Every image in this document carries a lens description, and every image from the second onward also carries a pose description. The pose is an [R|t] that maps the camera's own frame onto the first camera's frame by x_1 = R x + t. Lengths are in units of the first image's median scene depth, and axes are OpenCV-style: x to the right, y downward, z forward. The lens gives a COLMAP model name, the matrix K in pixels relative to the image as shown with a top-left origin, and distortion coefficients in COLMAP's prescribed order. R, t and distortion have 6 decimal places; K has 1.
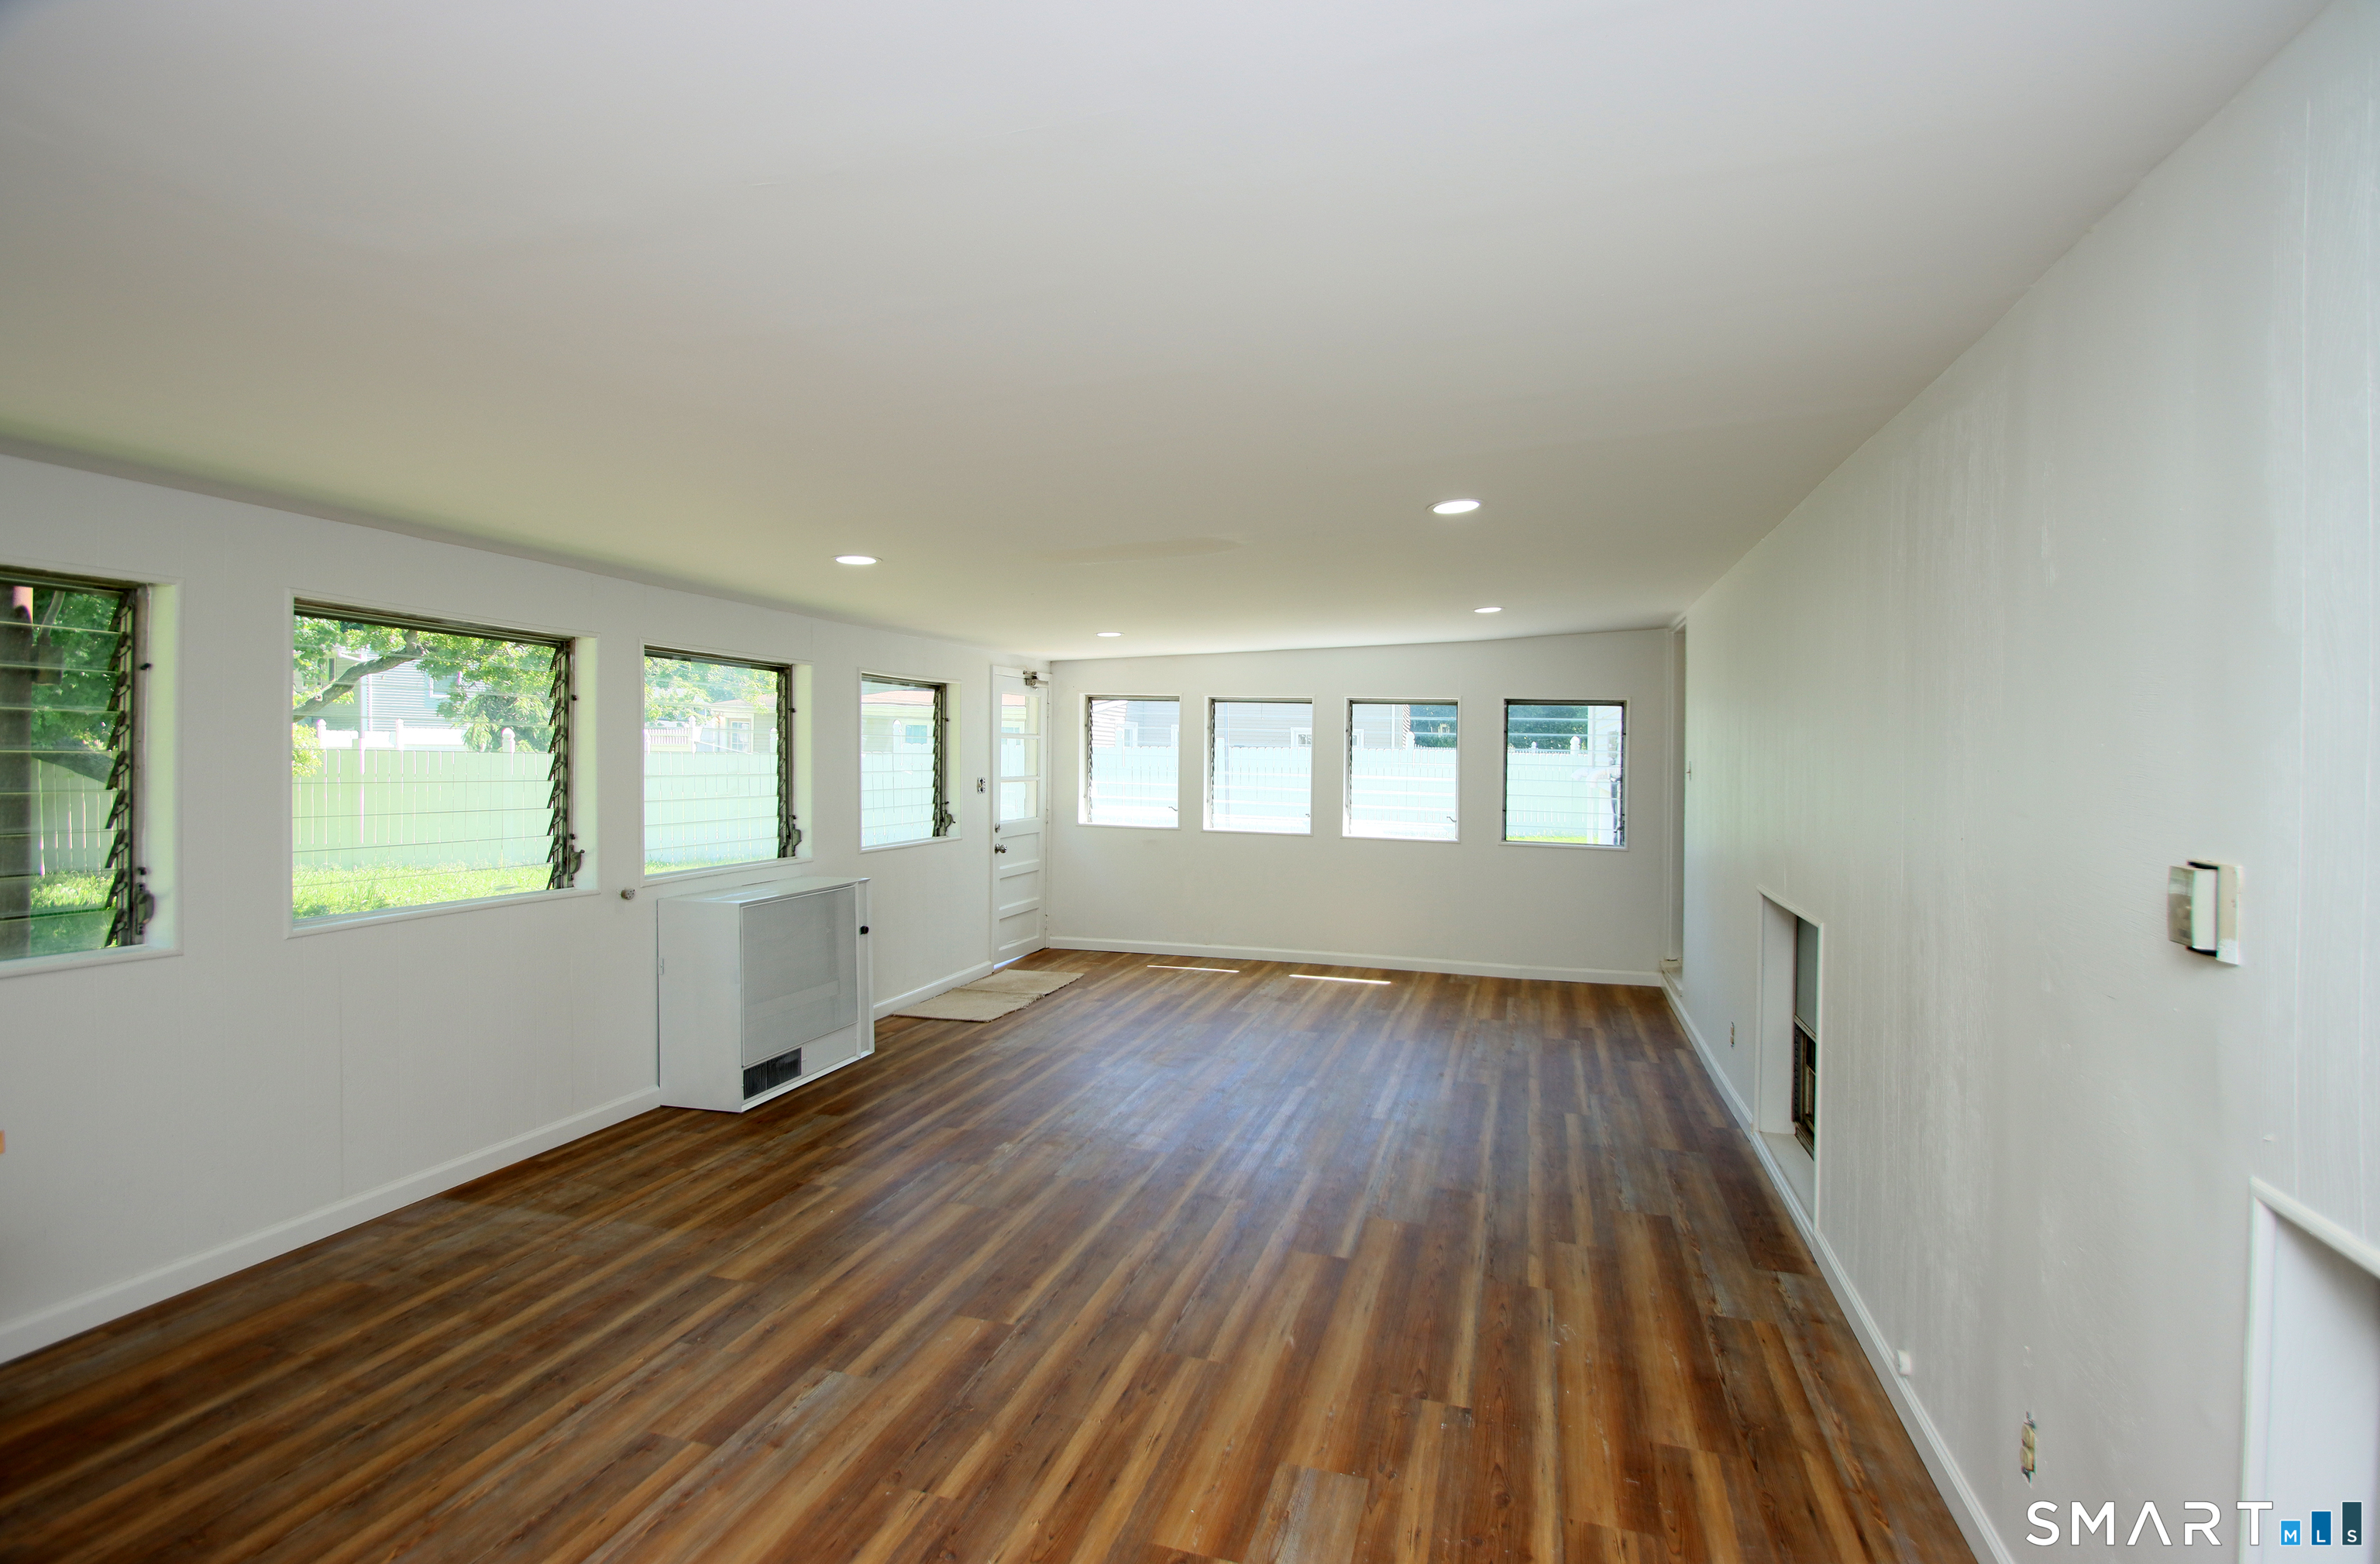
lens RADIAL K [[1115.2, 0, 1196.7], [0, 1115.2, 784.1], [0, 0, 1]] dist [0.020021, -0.016814]
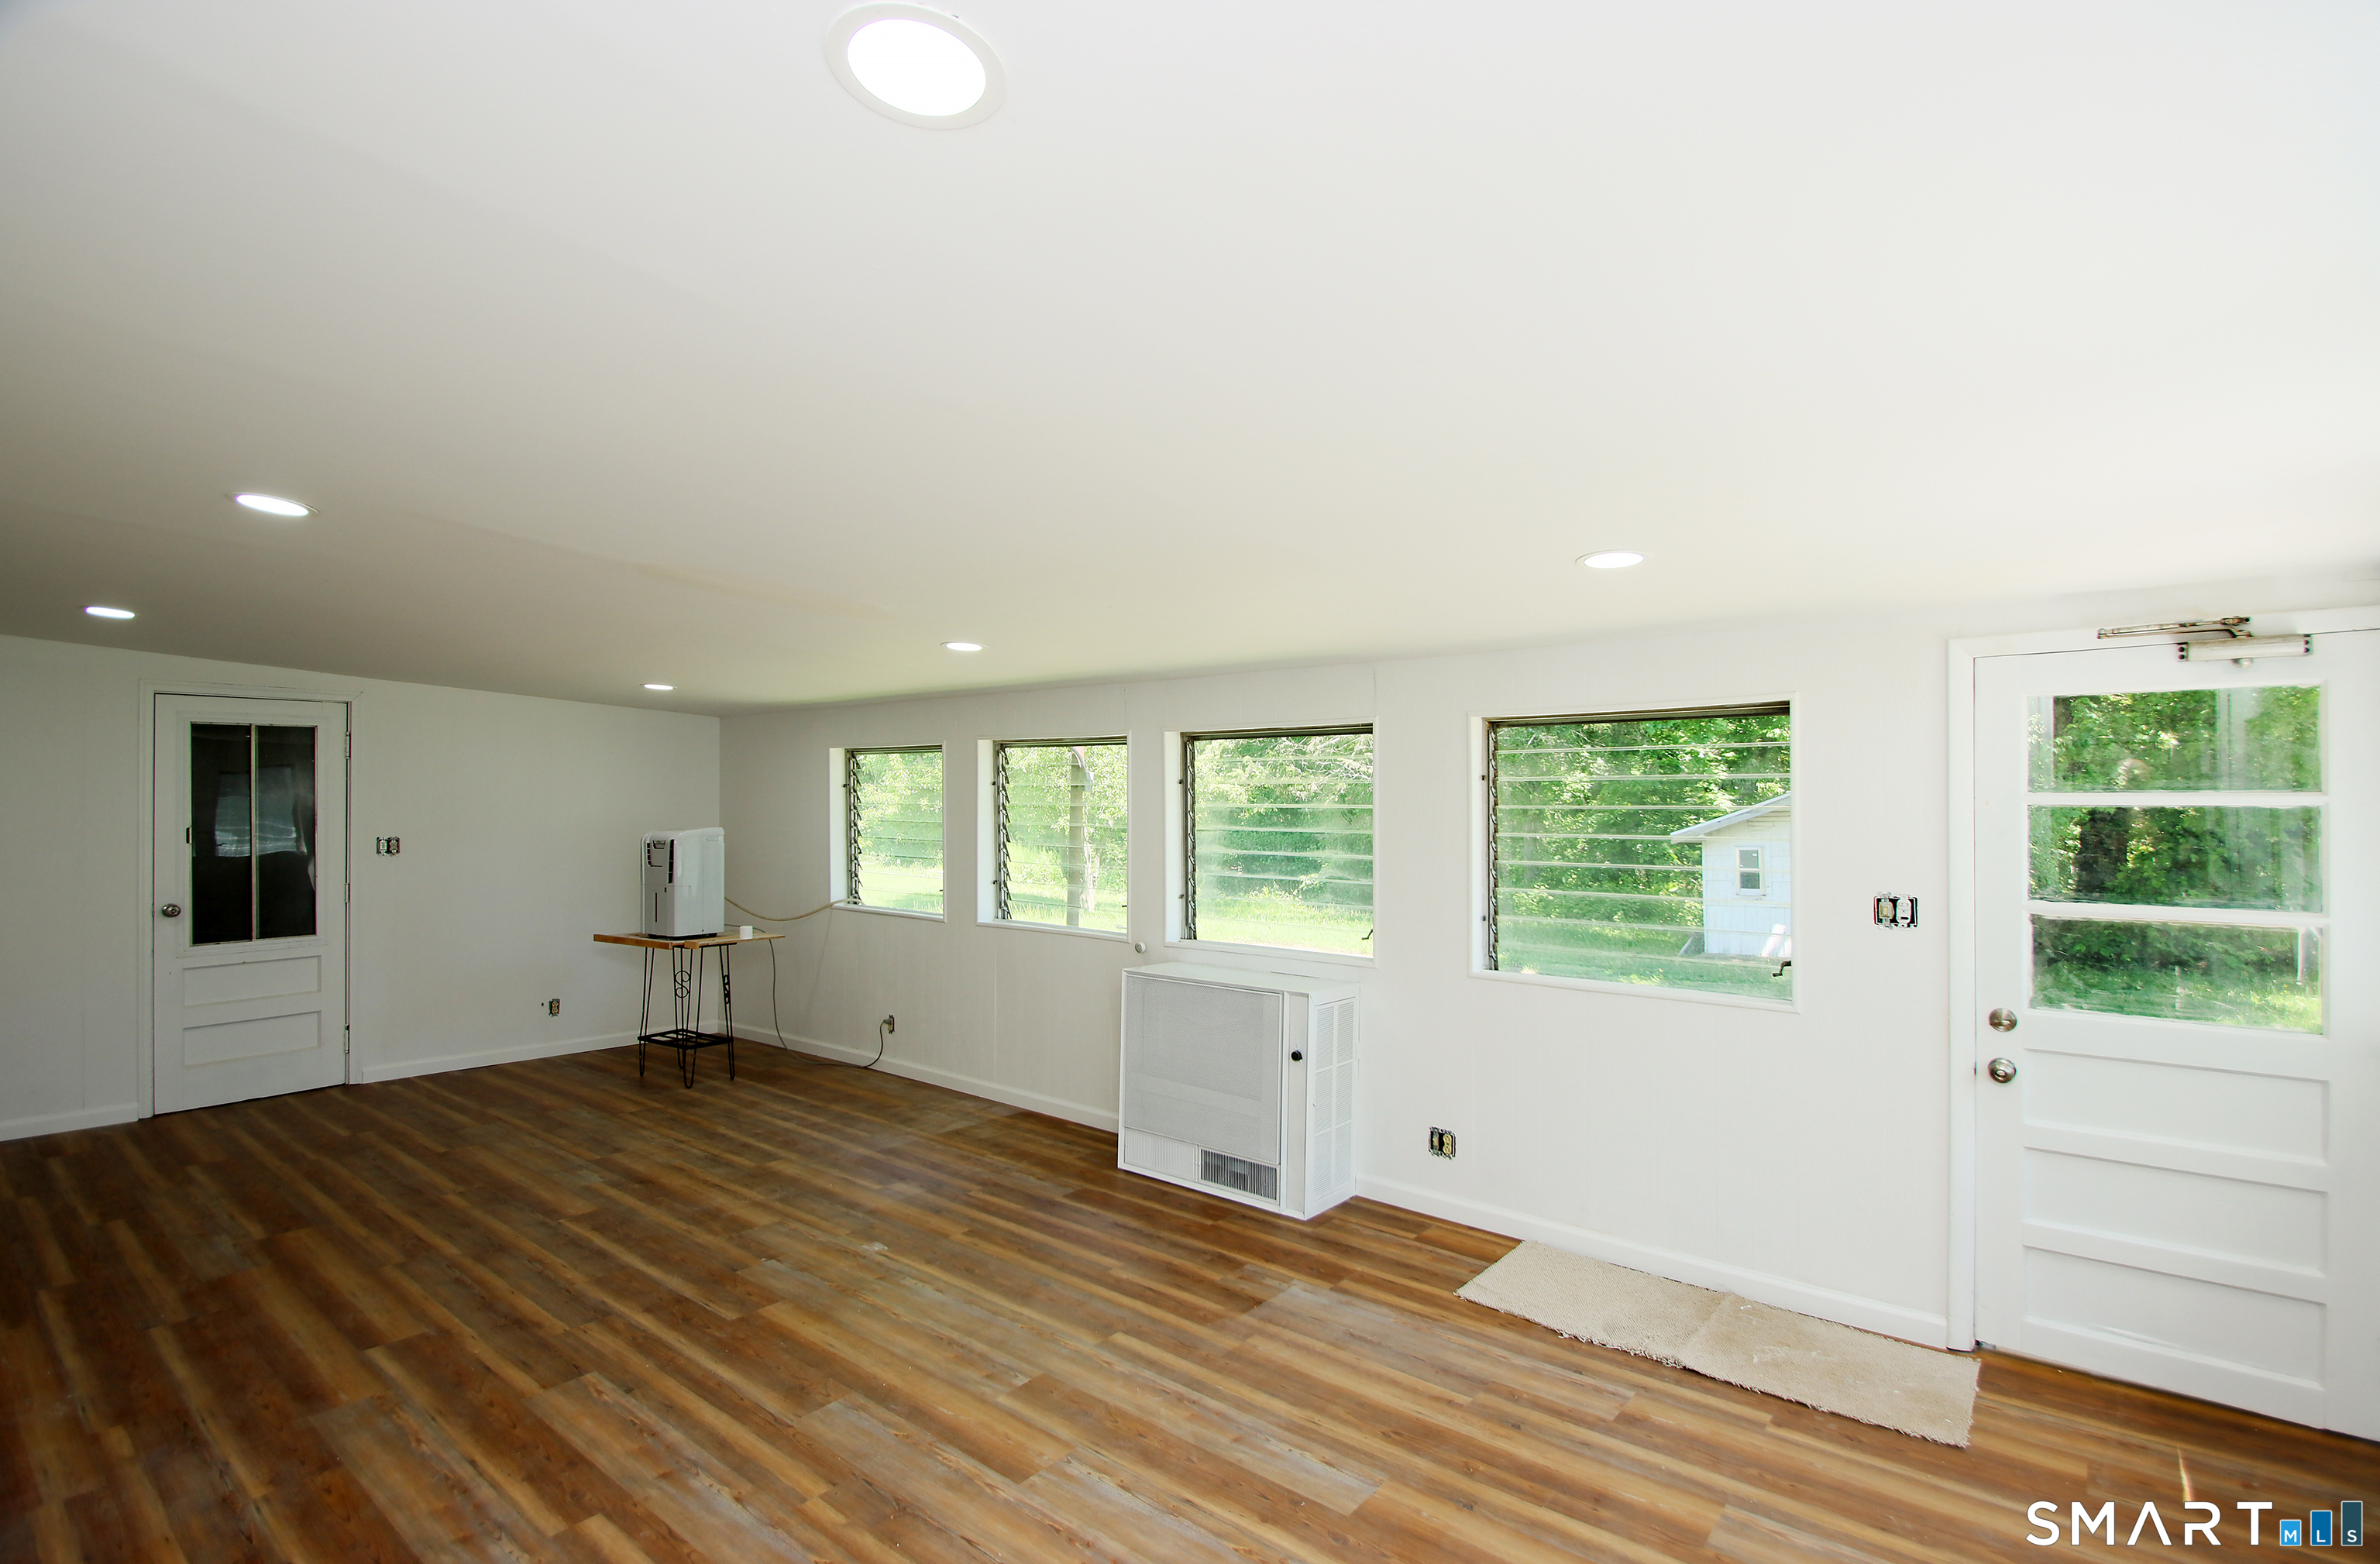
lens RADIAL K [[1111.1, 0, 1210.7], [0, 1111.1, 805.6], [0, 0, 1]] dist [0.004707, -0.014053]
pose [[-0.373678, -0.020619, -0.927329, 0.765179], [-0.039479, 0.999200, -0.006308, -0.065273], [0.926718, 0.034253, -0.374193, 2.052142]]
